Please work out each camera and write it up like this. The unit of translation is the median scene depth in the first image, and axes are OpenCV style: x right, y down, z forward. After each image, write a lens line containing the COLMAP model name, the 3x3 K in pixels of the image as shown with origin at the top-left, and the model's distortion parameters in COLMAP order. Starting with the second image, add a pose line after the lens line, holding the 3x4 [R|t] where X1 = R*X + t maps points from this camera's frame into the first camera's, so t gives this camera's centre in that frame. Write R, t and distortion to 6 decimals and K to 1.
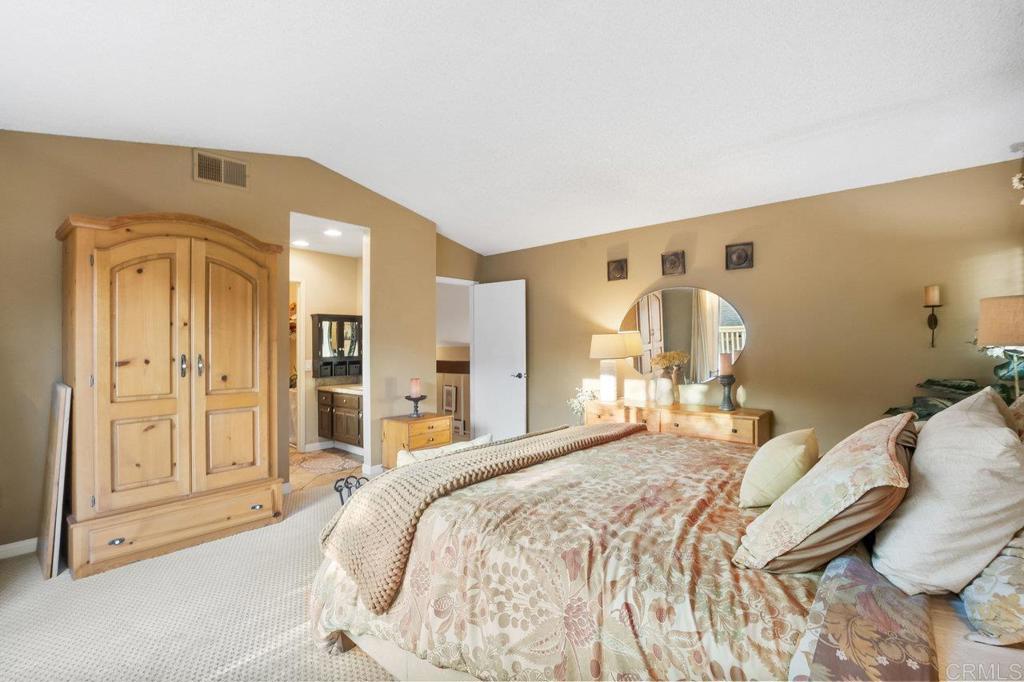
lens RADIAL K [[454.1, 0, 510.0], [0, 454.1, 339.5], [0, 0, 1]] dist [-0.036298, 0.006710]
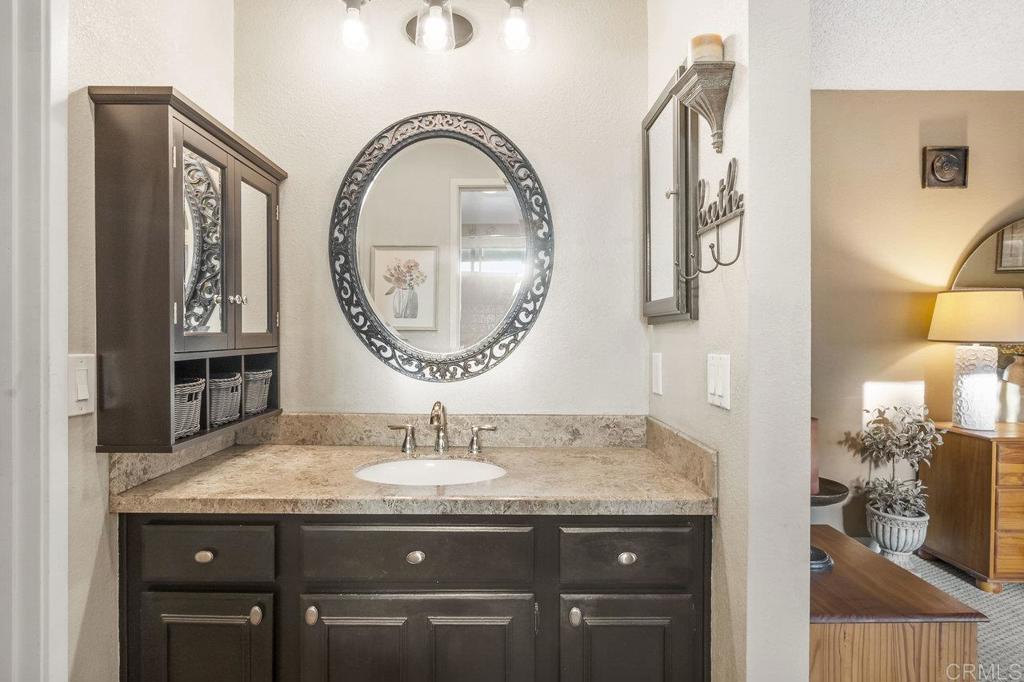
lens RADIAL K [[549.0, 0, 511.4], [0, 549.0, 339.4], [0, 0, 1]] dist [-0.000601, -0.000043]
pose [[0.737787, 0.005147, 0.675014, -0.465338], [-0.012502, 0.999904, 0.006041, 0.038442], [-0.674918, -0.012896, 0.737780, 0.743570]]
